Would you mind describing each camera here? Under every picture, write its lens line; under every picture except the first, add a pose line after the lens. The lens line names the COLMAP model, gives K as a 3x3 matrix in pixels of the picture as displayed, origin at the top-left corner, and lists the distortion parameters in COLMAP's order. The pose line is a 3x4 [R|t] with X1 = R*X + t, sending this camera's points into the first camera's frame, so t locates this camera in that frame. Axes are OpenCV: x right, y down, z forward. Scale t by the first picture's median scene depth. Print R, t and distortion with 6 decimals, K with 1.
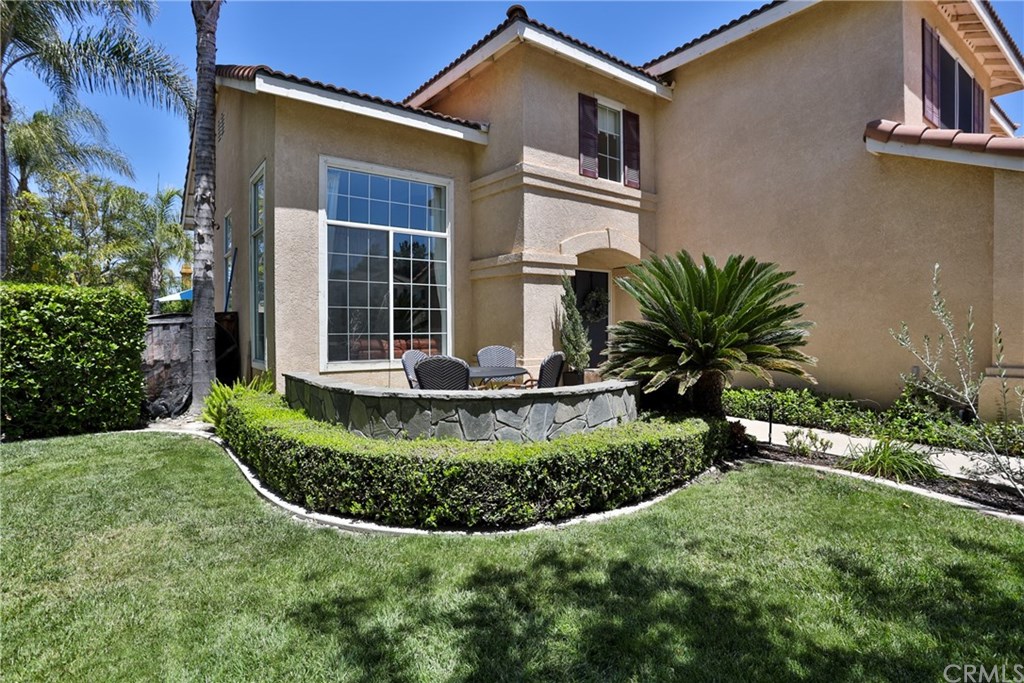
lens RADIAL K [[525.0, 0, 512.0], [0, 525.0, 341.5], [0, 0, 1]] dist [-0.082068, 0.036156]
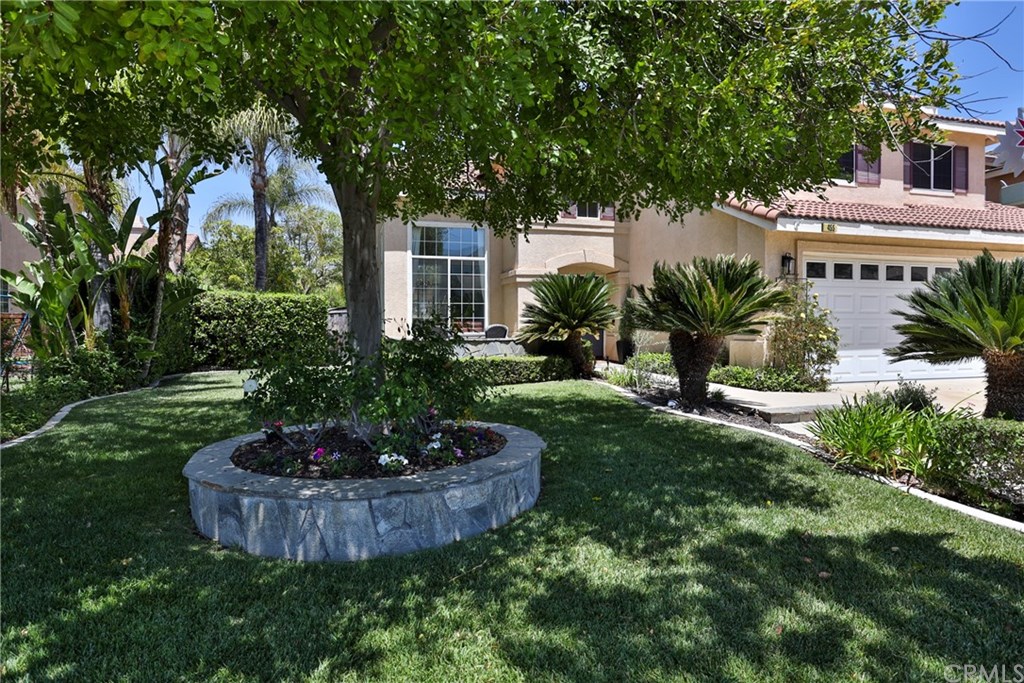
lens RADIAL K [[576.7, 0, 512.0], [0, 576.7, 341.5], [0, 0, 1]] dist [-0.066816, 0.000034]
pose [[0.934095, 0.012903, -0.356790, 0.653874], [-0.010922, 0.999912, 0.007565, 0.047474], [0.356857, -0.003170, 0.934154, -0.724747]]
